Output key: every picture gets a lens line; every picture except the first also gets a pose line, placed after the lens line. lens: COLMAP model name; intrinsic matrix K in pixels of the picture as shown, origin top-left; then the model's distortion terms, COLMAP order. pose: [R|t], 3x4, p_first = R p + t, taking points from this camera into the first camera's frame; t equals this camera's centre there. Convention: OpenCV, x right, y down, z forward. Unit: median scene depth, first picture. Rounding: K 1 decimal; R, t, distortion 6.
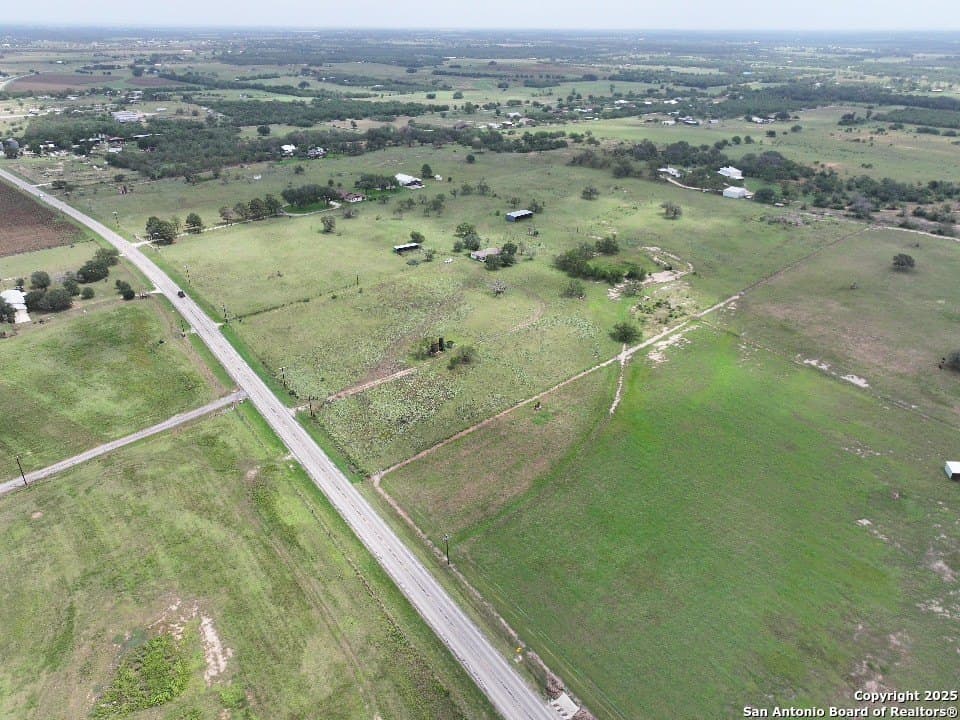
lens RADIAL K [[663.2, 0, 475.2], [0, 663.2, 373.7], [0, 0, 1]] dist [0.007596, 0.003267]
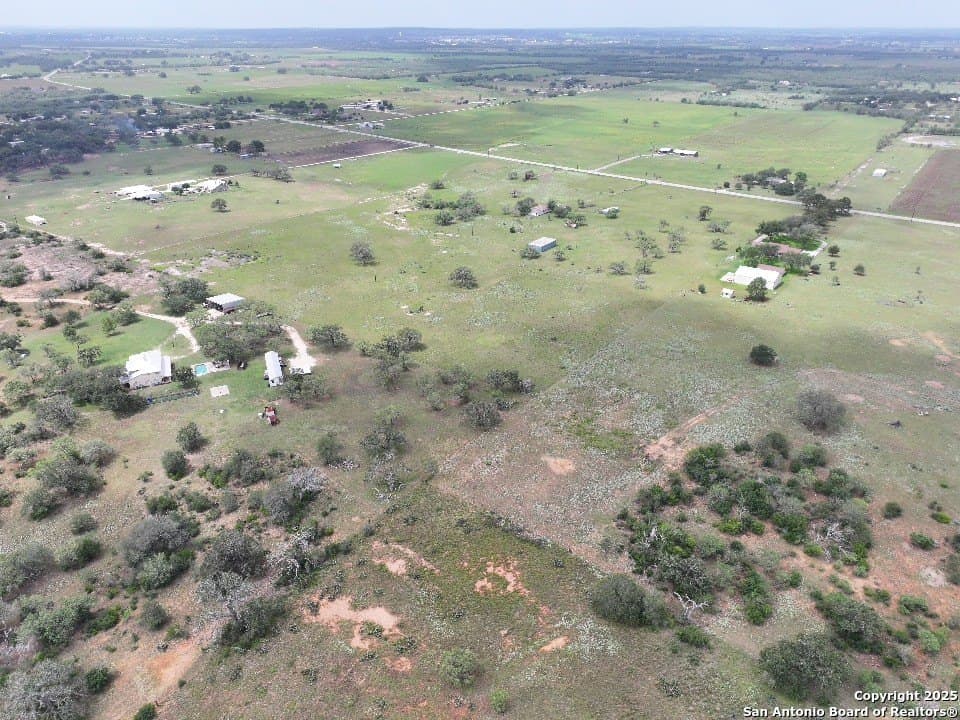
lens RADIAL K [[663.2, 0, 475.2], [0, 663.2, 373.7], [0, 0, 1]] dist [0.007596, 0.003267]
pose [[-0.981743, 0.082169, -0.171549, 0.458110], [-0.094842, 0.570314, 0.815933, -1.224521], [0.164881, 0.817307, -0.552109, 2.344473]]
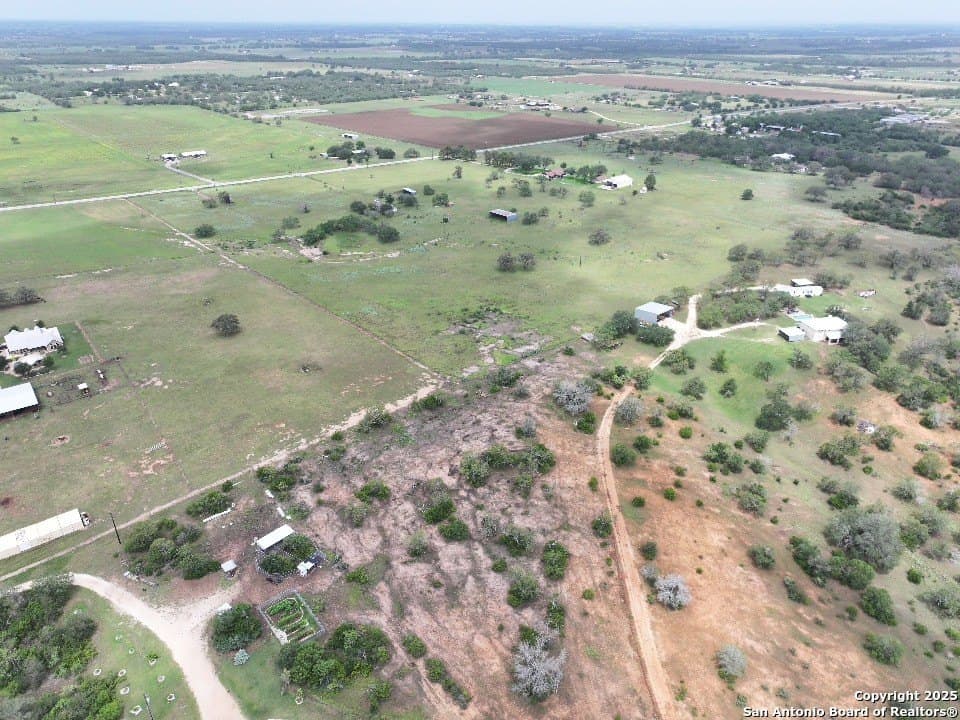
lens RADIAL K [[667.4, 0, 480.0], [0, 667.4, 360.0], [0, 0, 1]] dist [0.005036, 0.010271]
pose [[-0.026488, 0.449111, -0.893084, 1.531416], [-0.470072, 0.782863, 0.407625, -0.671275], [0.882231, 0.430610, 0.190378, 1.287880]]
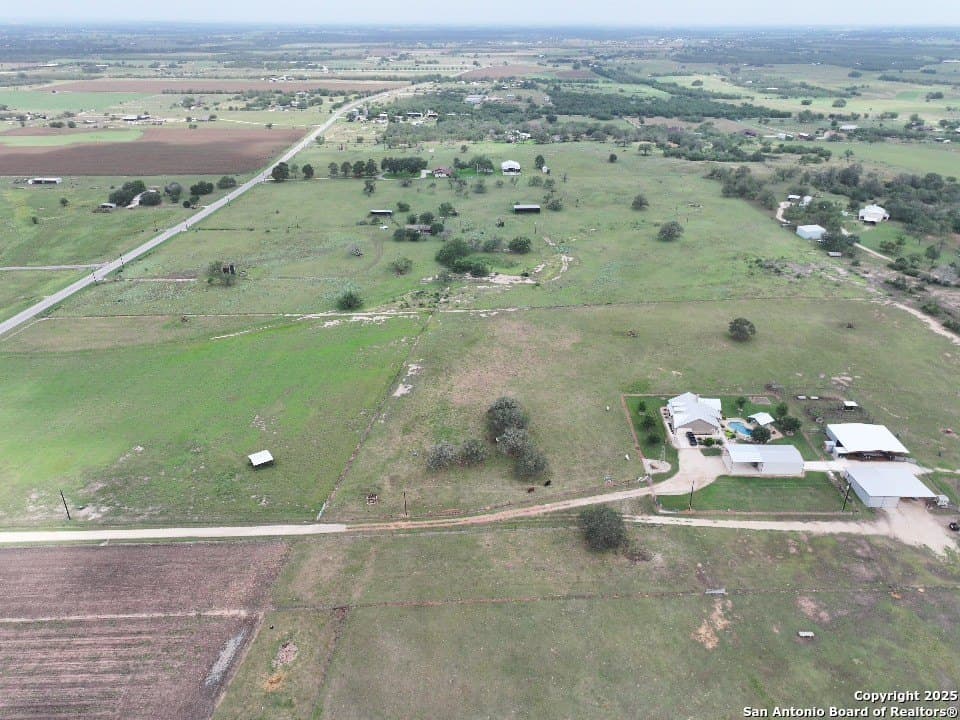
lens RADIAL K [[663.2, 0, 475.2], [0, 663.2, 373.7], [0, 0, 1]] dist [0.007596, 0.003267]
pose [[0.754159, 0.306315, -0.580874, 0.991825], [-0.305659, 0.946624, 0.102345, -0.117497], [0.581219, 0.100365, 0.807534, 0.237773]]
